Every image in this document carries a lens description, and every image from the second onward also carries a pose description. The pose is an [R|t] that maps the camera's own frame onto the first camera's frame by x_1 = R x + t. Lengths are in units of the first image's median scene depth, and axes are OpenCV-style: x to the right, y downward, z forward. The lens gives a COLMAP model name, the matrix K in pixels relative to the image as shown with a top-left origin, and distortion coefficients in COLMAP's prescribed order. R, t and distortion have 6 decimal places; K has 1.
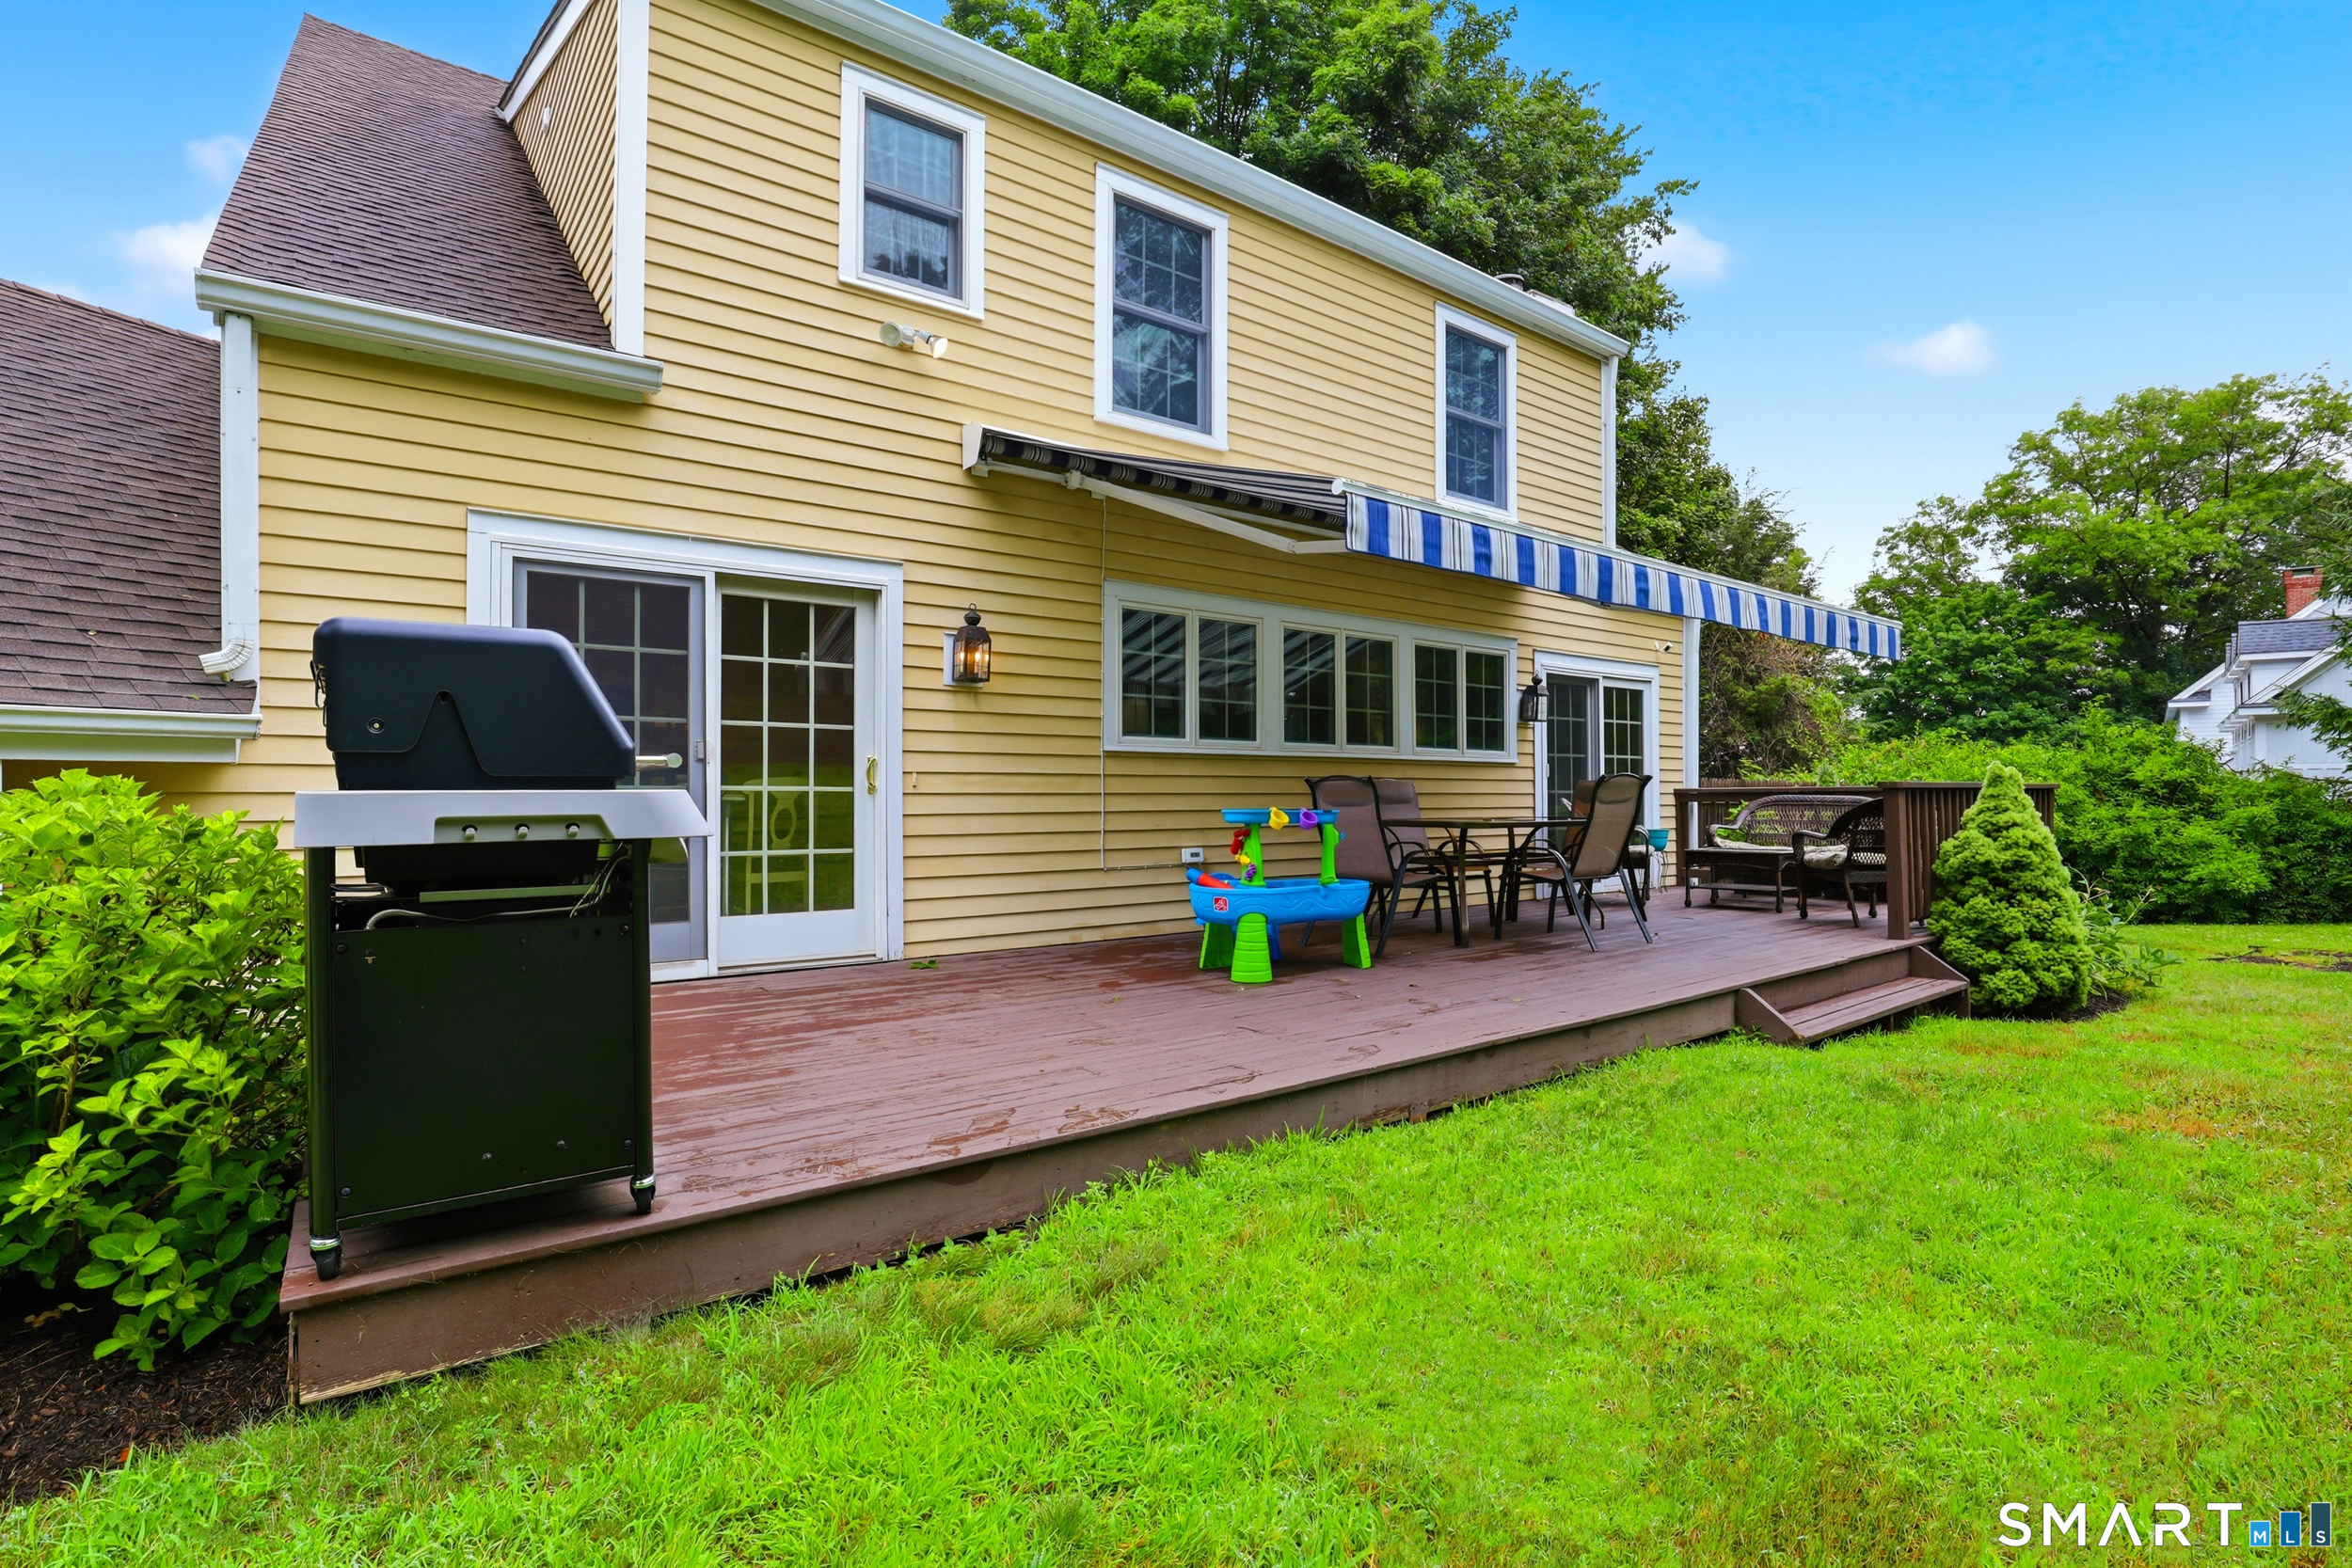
lens RADIAL K [[1091.2, 0, 1176.0], [0, 1091.2, 784.0], [0, 0, 1]] dist [-0.035810, -0.000102]
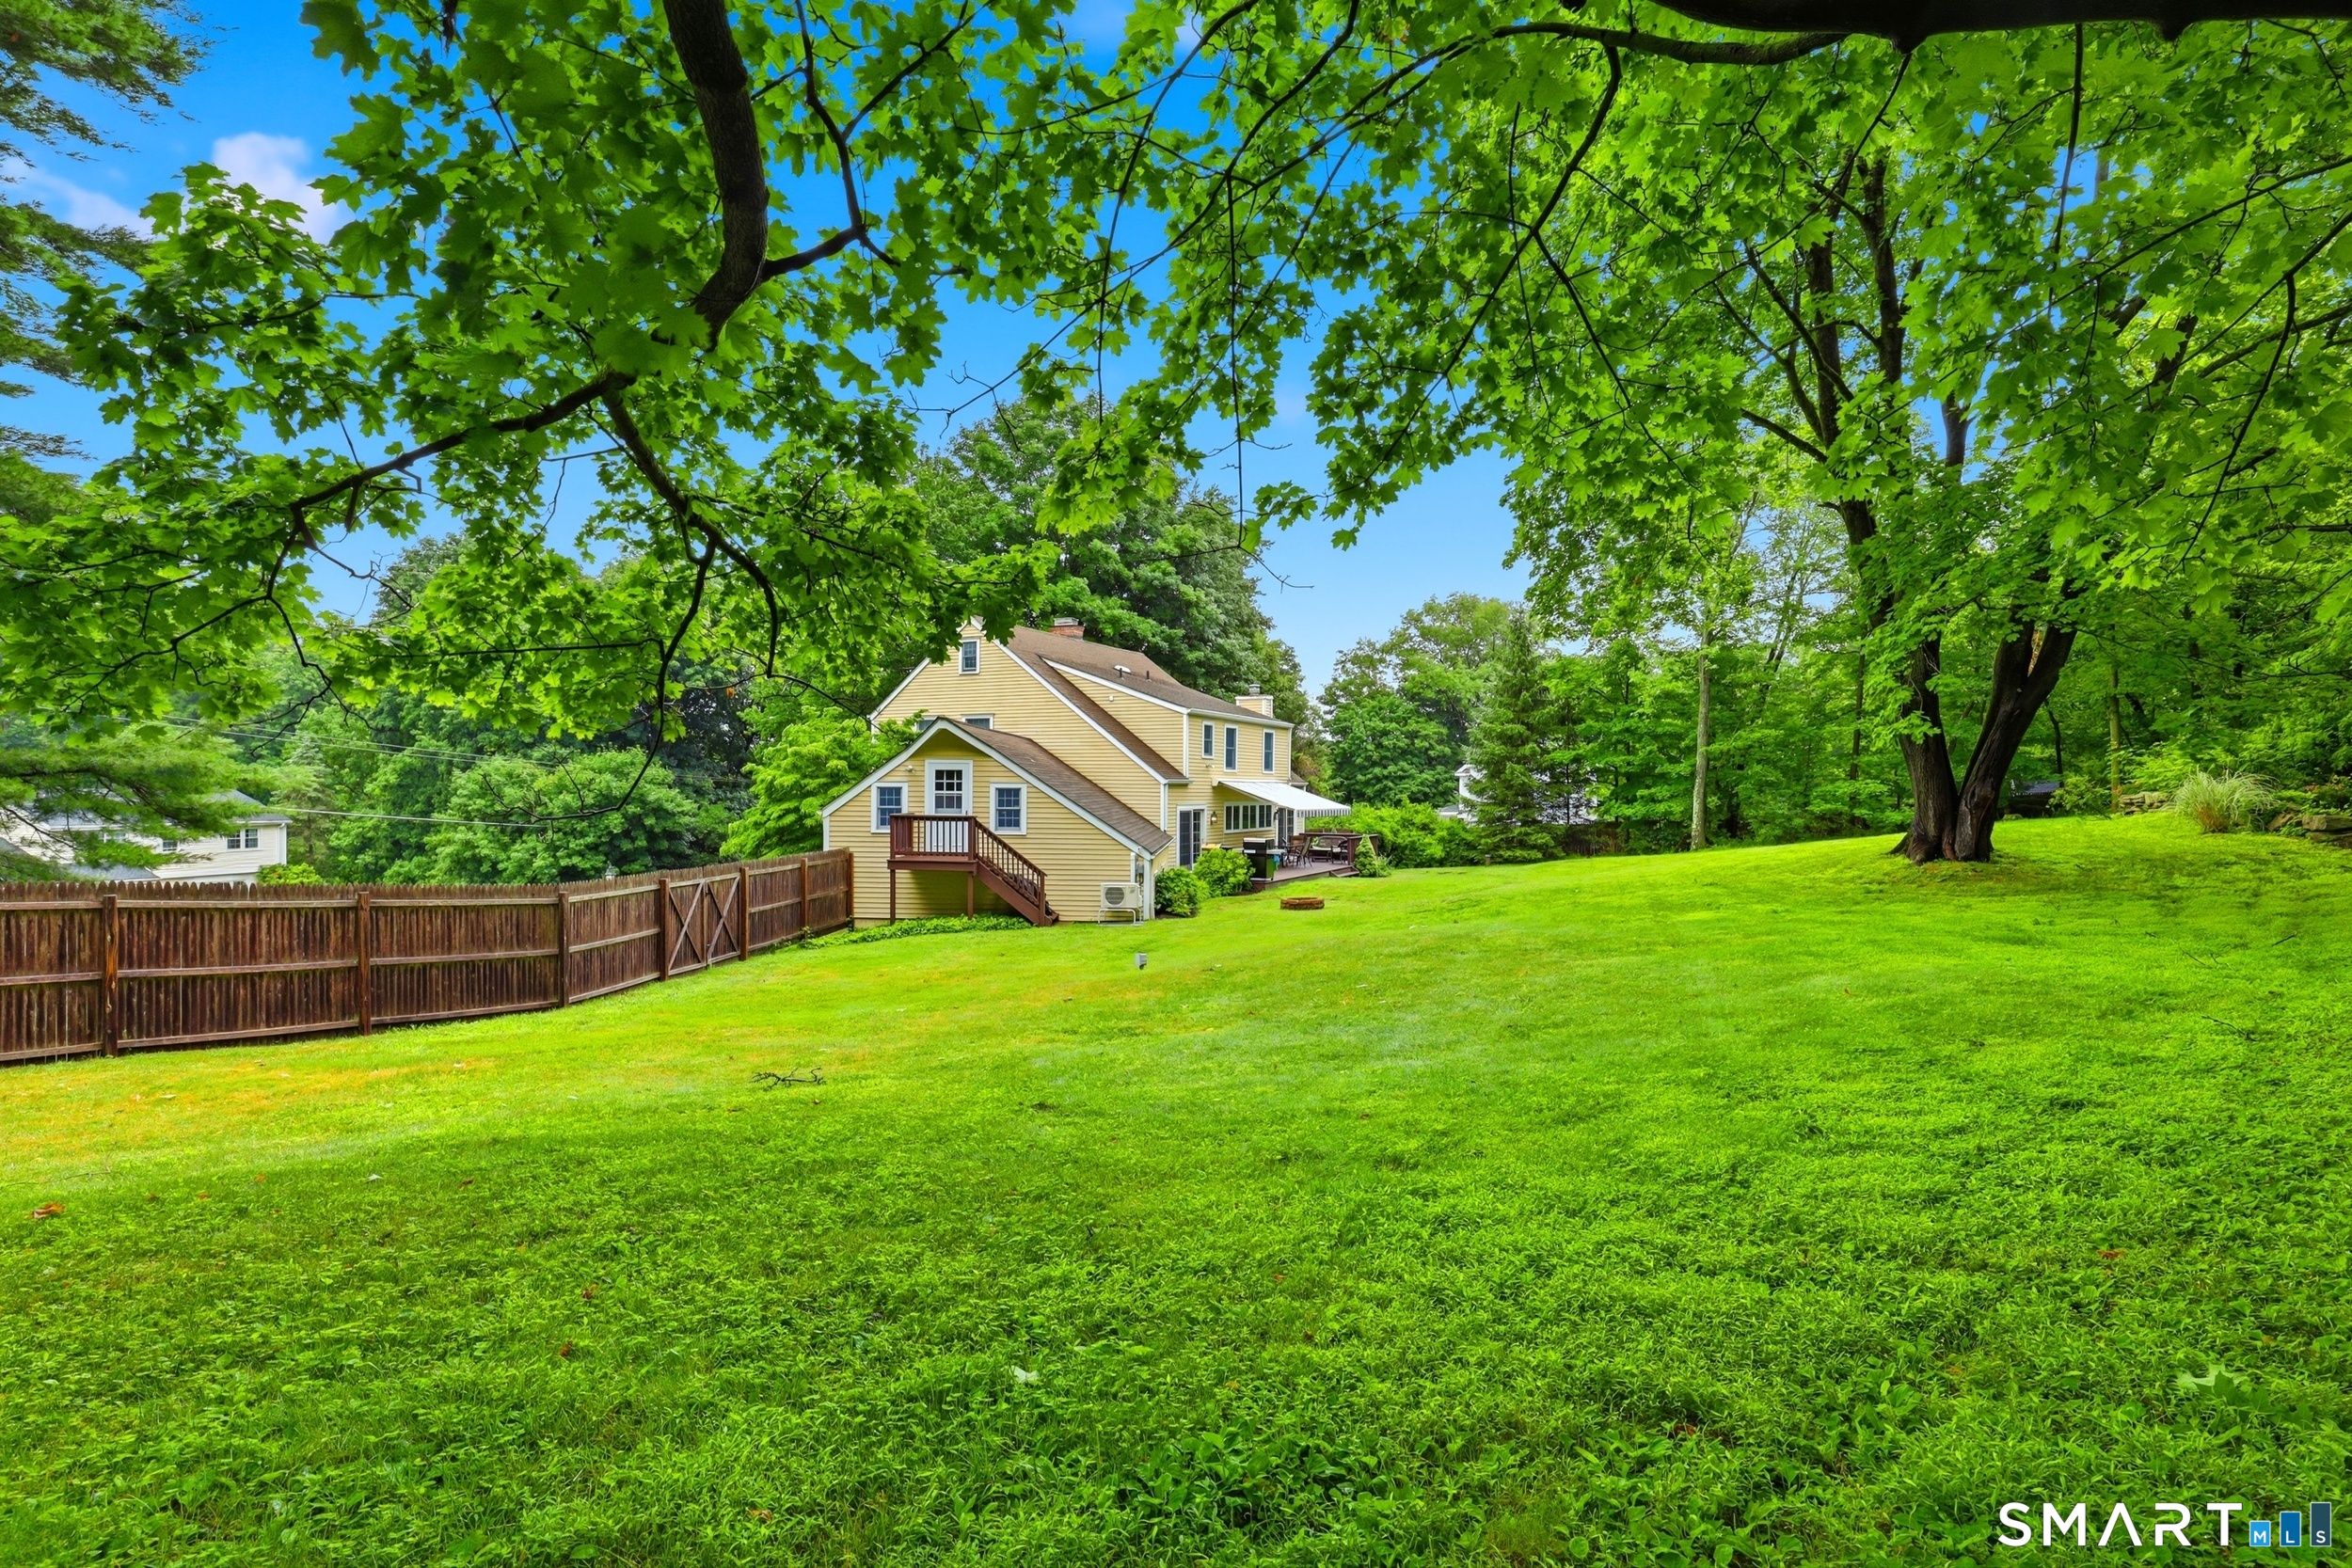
lens RADIAL K [[922.5, 0, 1178.2], [0, 922.5, 802.5], [0, 0, 1]] dist [-0.041484, 0.011324]
pose [[0.915099, 0.002080, 0.403223, -0.905237], [-0.009374, 0.999826, 0.016117, -0.110329], [-0.403120, -0.018529, 0.914960, -1.316949]]
